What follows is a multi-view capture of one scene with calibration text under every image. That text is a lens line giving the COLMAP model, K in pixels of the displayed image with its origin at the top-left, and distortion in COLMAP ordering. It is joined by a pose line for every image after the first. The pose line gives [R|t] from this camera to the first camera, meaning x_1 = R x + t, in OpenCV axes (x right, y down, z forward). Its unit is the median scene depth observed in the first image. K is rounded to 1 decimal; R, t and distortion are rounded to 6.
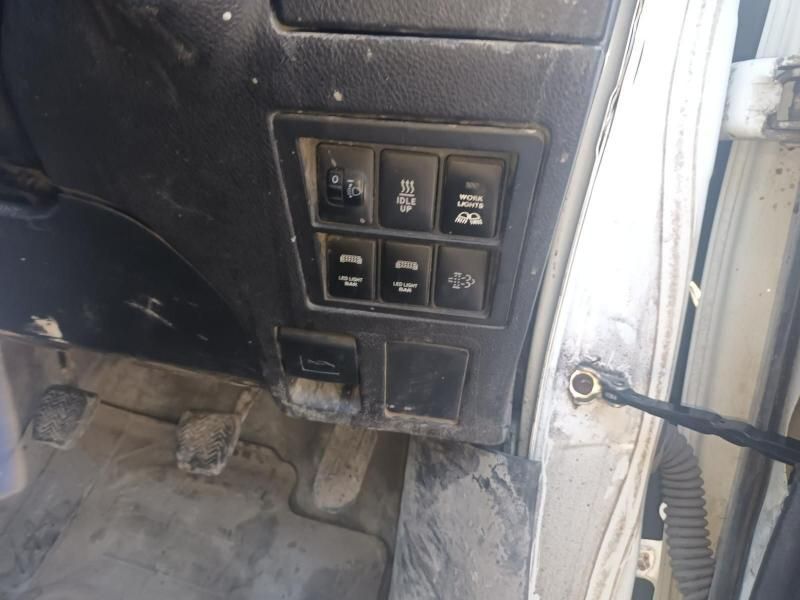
lens RADIAL K [[590.7, 0, 398.4], [0, 590.7, 303.6], [0, 0, 1]] dist [0.006795, -0.045730]
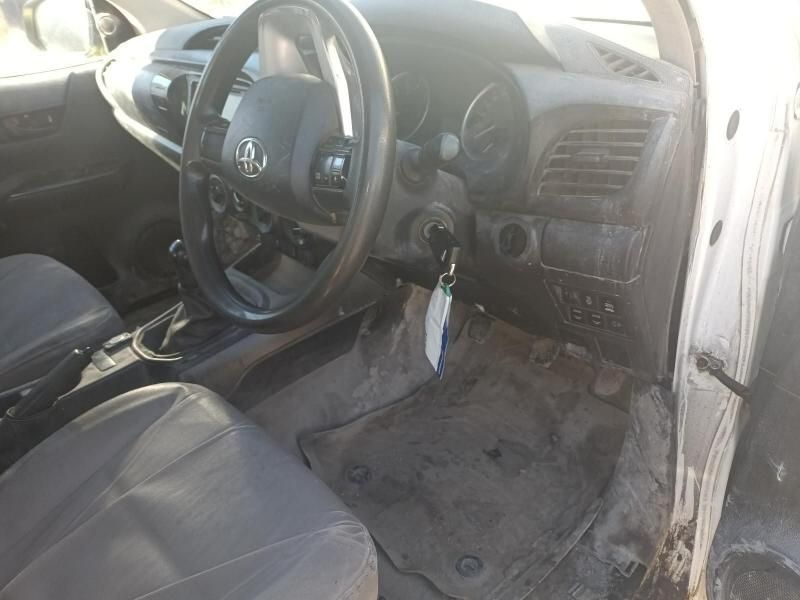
lens RADIAL K [[590.7, 0, 398.4], [0, 590.7, 303.6], [0, 0, 1]] dist [0.006795, -0.045730]
pose [[0.805087, 0.121170, -0.580648, 0.615138], [0.001683, 0.978442, 0.206516, -0.491884], [0.593154, -0.167240, 0.787527, -1.235416]]
